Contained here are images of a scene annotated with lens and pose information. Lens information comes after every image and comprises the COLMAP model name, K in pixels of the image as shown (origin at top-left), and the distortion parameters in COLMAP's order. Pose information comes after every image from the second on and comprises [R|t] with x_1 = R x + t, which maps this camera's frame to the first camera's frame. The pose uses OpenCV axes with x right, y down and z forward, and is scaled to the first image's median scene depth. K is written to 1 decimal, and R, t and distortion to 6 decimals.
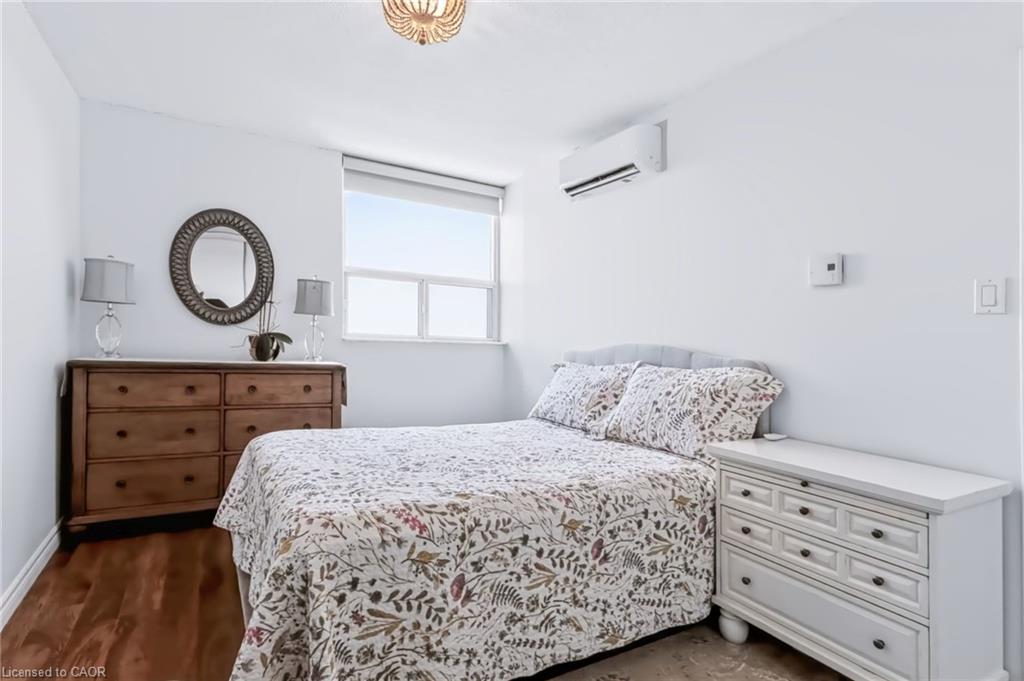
lens RADIAL K [[492.0, 0, 512.0], [0, 492.0, 340.5], [0, 0, 1]] dist [0.000662, 0.000809]
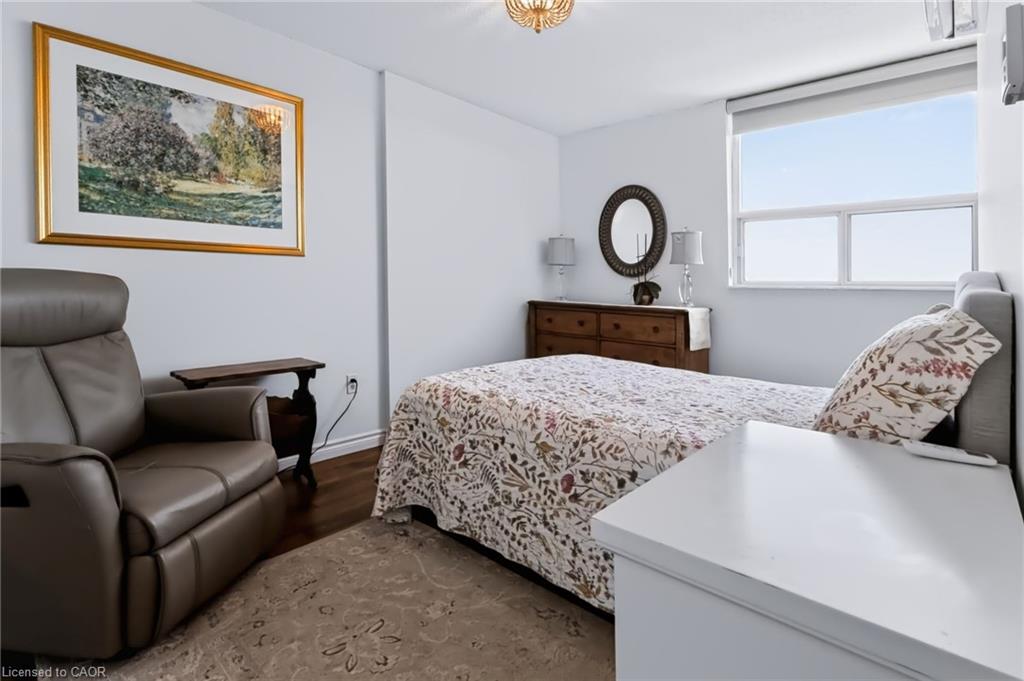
lens RADIAL K [[499.4, 0, 511.6], [0, 499.4, 311.6], [0, 0, 1]] dist [-0.002032, -0.000082]
pose [[0.331058, 0.019241, -0.943414, 1.061874], [-0.004490, 0.999813, 0.018815, 0.068857], [0.943600, -0.001993, 0.331083, 0.576329]]
